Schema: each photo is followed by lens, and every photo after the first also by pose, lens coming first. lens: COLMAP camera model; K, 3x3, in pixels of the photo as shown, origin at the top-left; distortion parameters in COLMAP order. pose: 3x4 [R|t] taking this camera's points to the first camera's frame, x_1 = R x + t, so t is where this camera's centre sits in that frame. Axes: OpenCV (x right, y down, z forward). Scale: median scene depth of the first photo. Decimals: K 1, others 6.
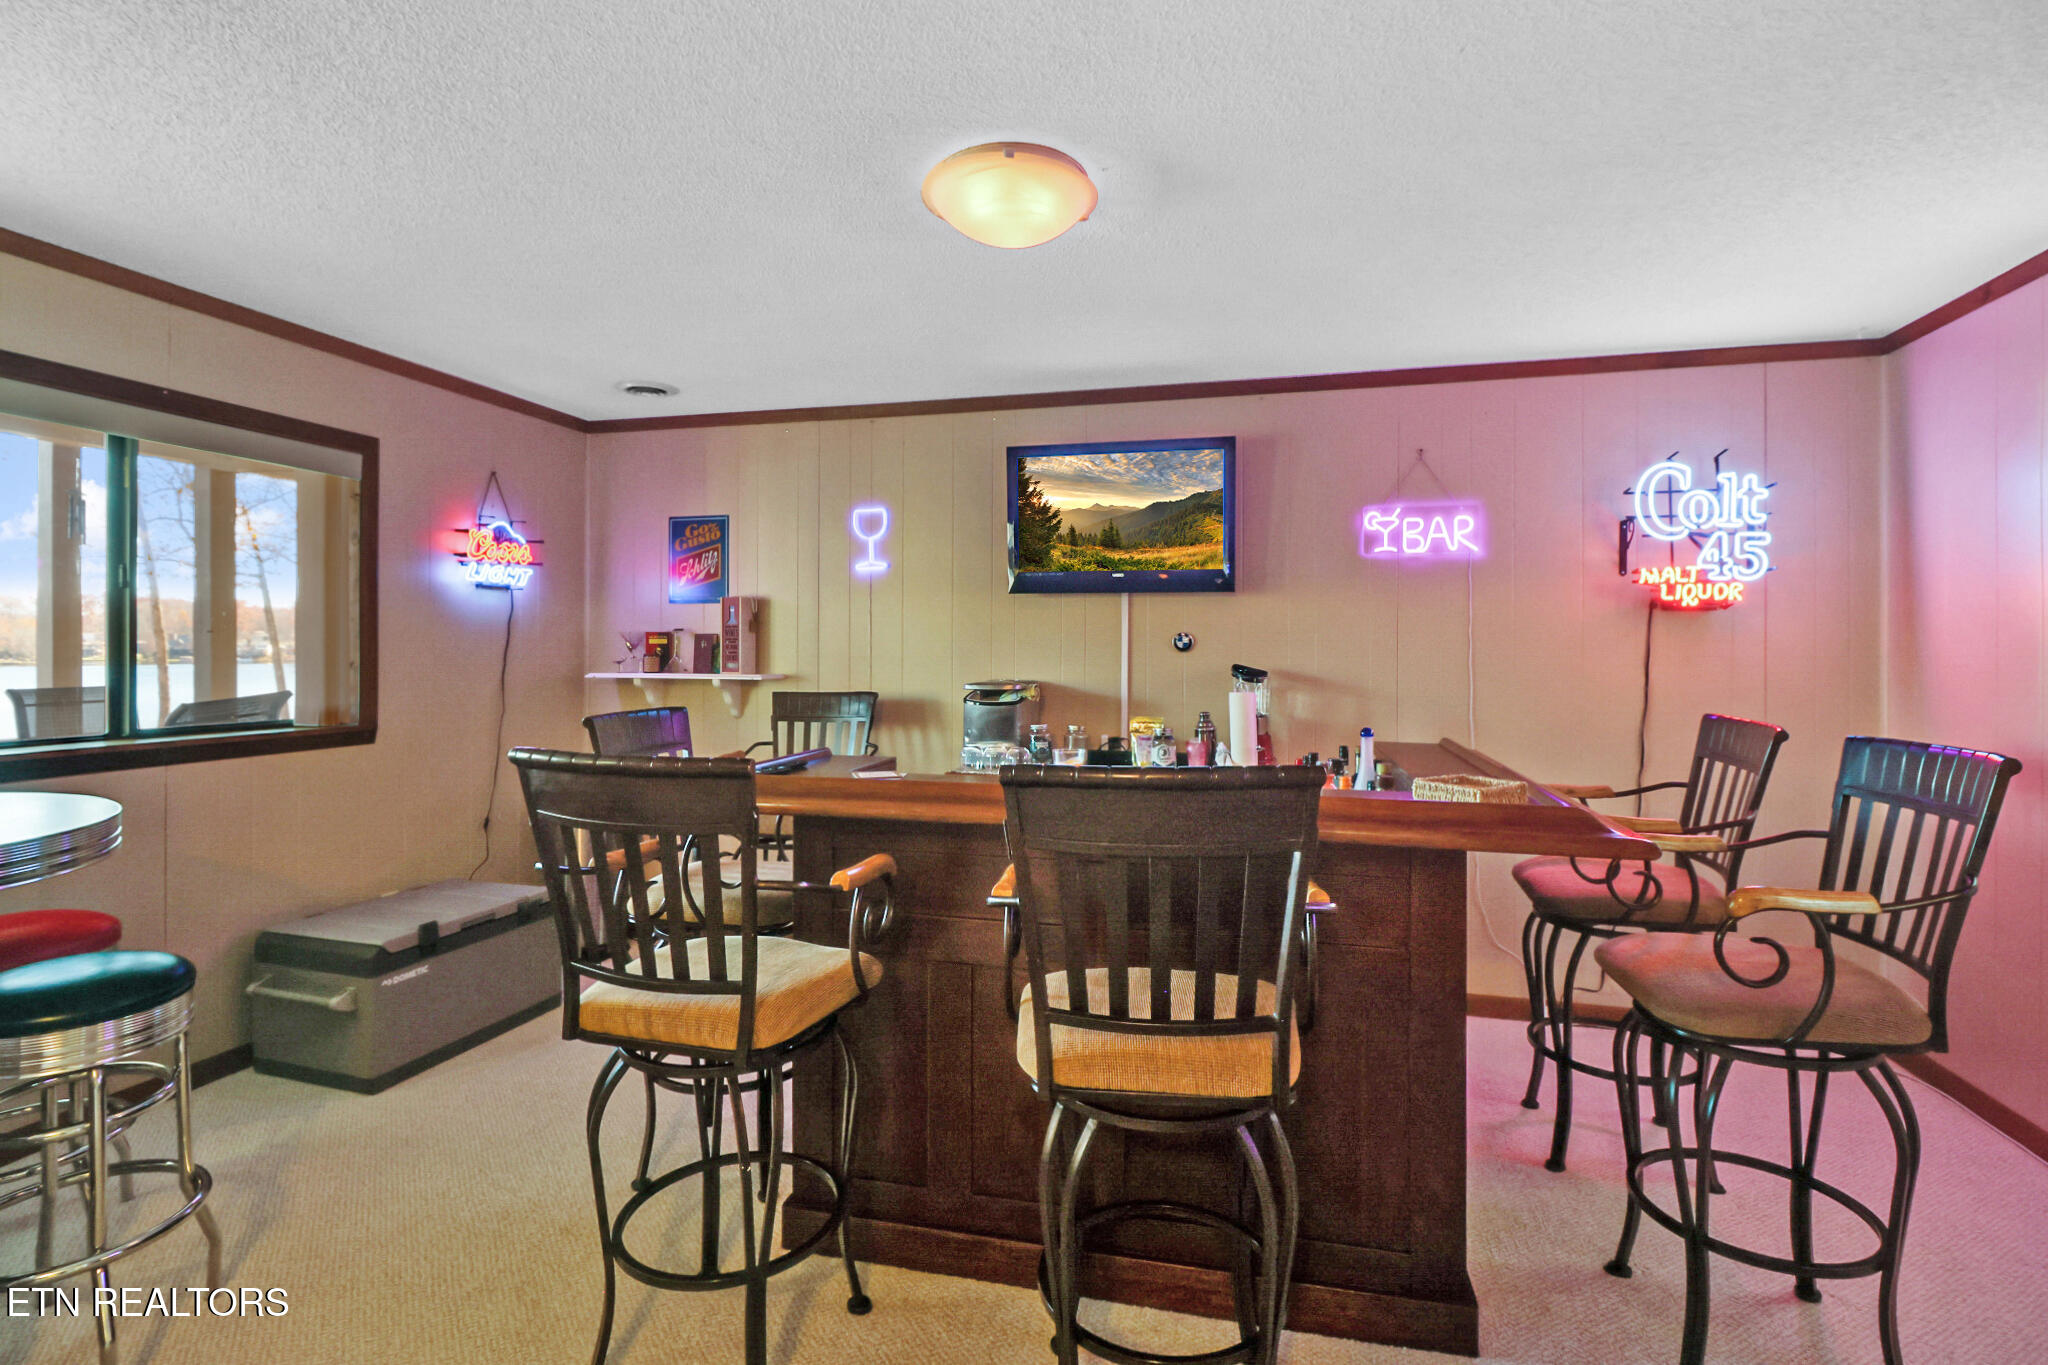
lens RADIAL K [[957.2, 0, 1049.5], [0, 957.2, 652.9], [0, 0, 1]] dist [-0.002347, -0.000417]
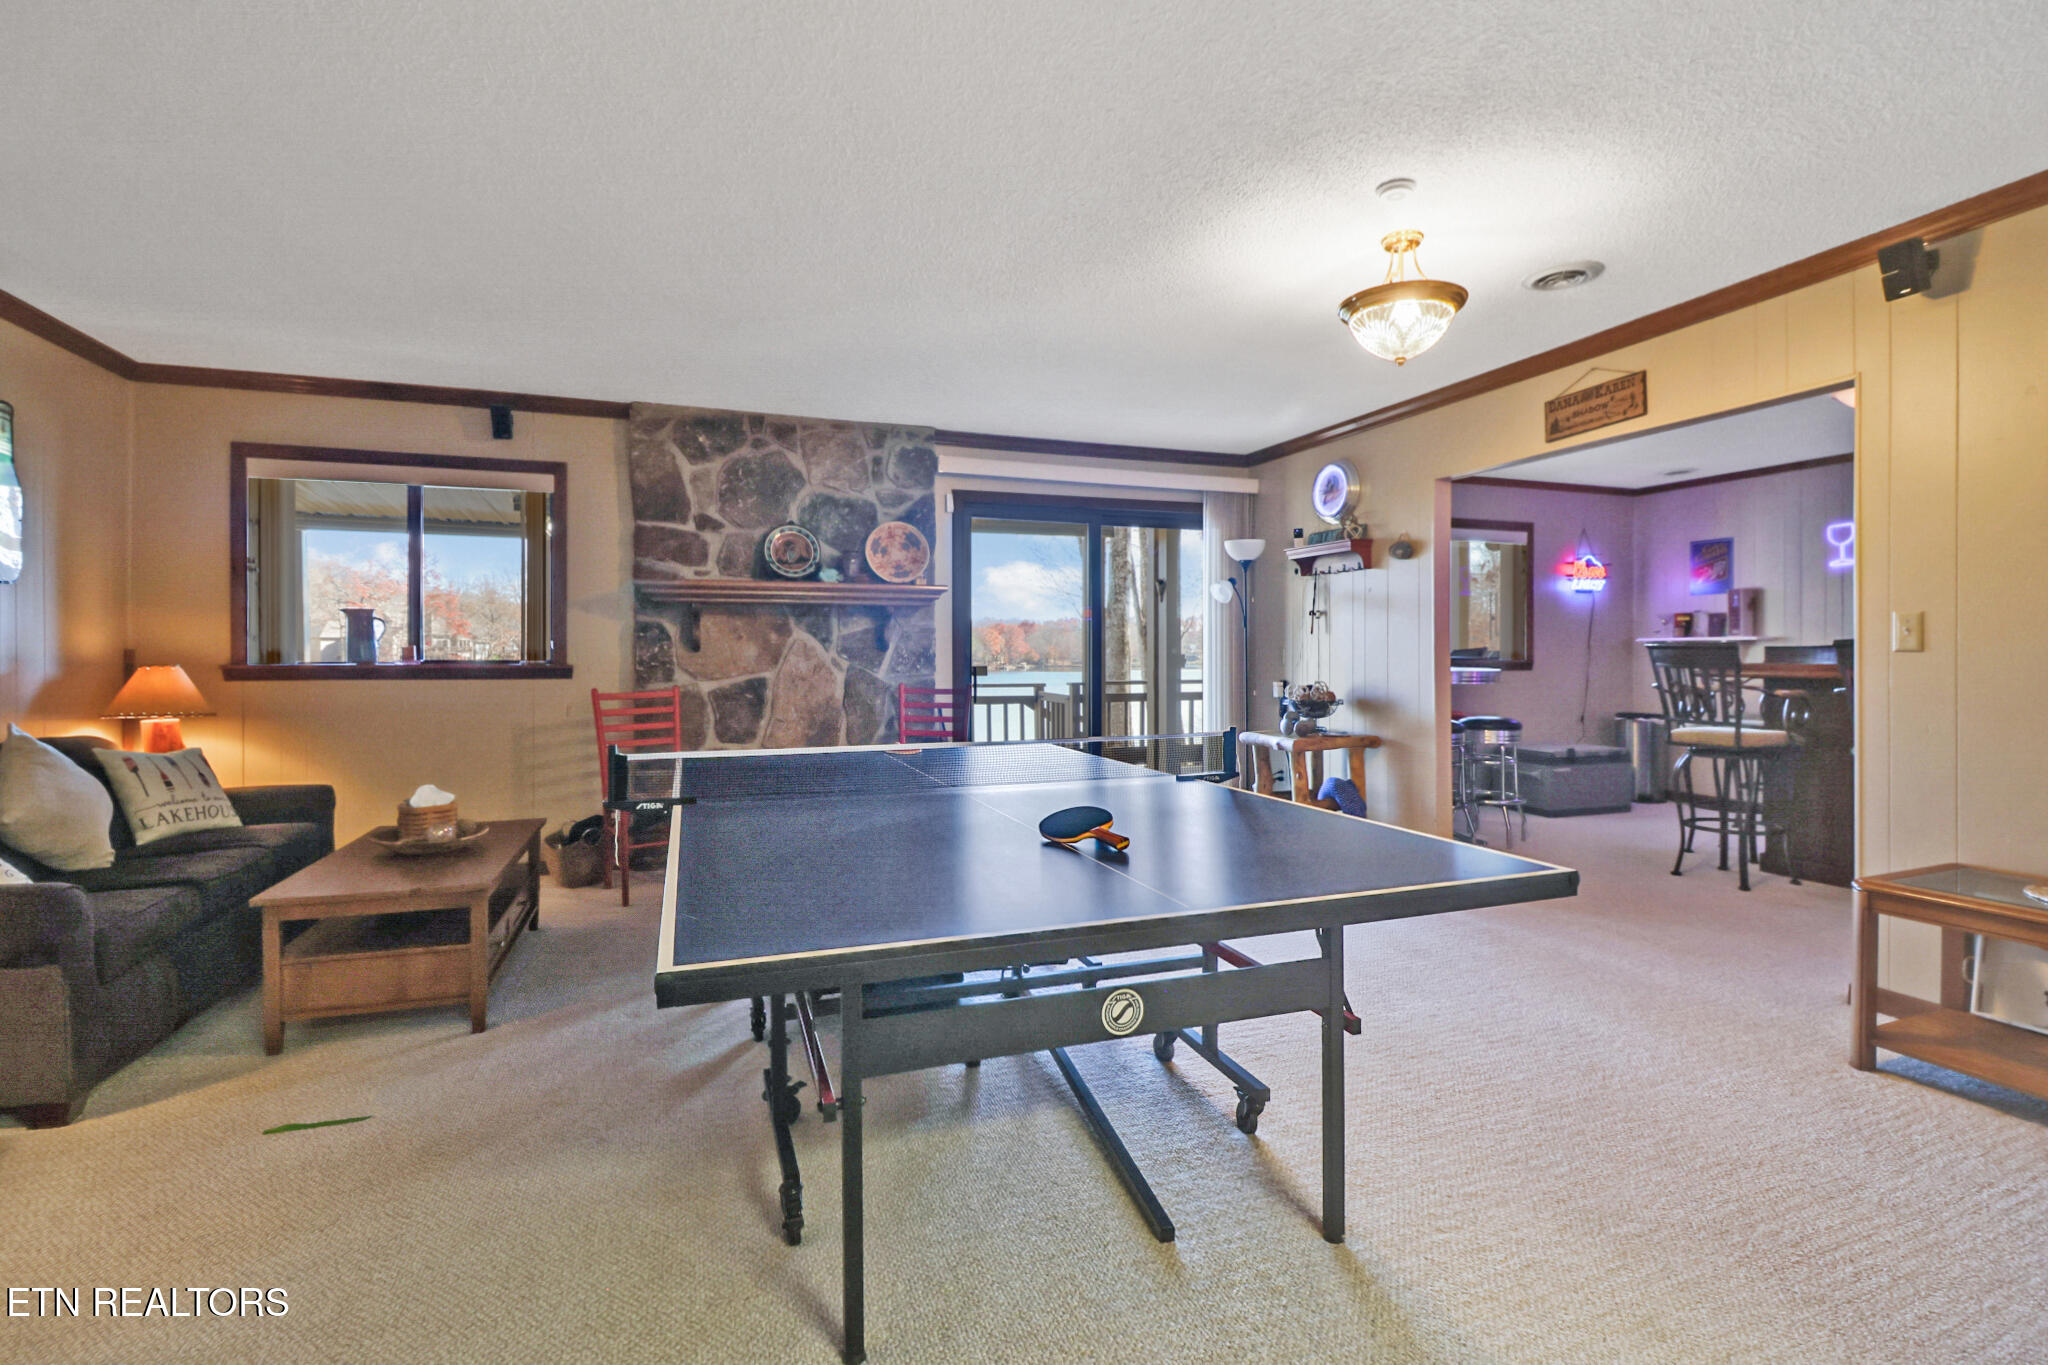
lens RADIAL K [[957.2, 0, 1049.5], [0, 957.2, 652.9], [0, 0, 1]] dist [-0.002347, -0.000417]
pose [[0.580804, -0.007597, -0.814008, 0.309811], [0.006094, 0.999969, -0.004984, 0.050917], [0.814021, -0.002066, 0.580832, -0.882209]]
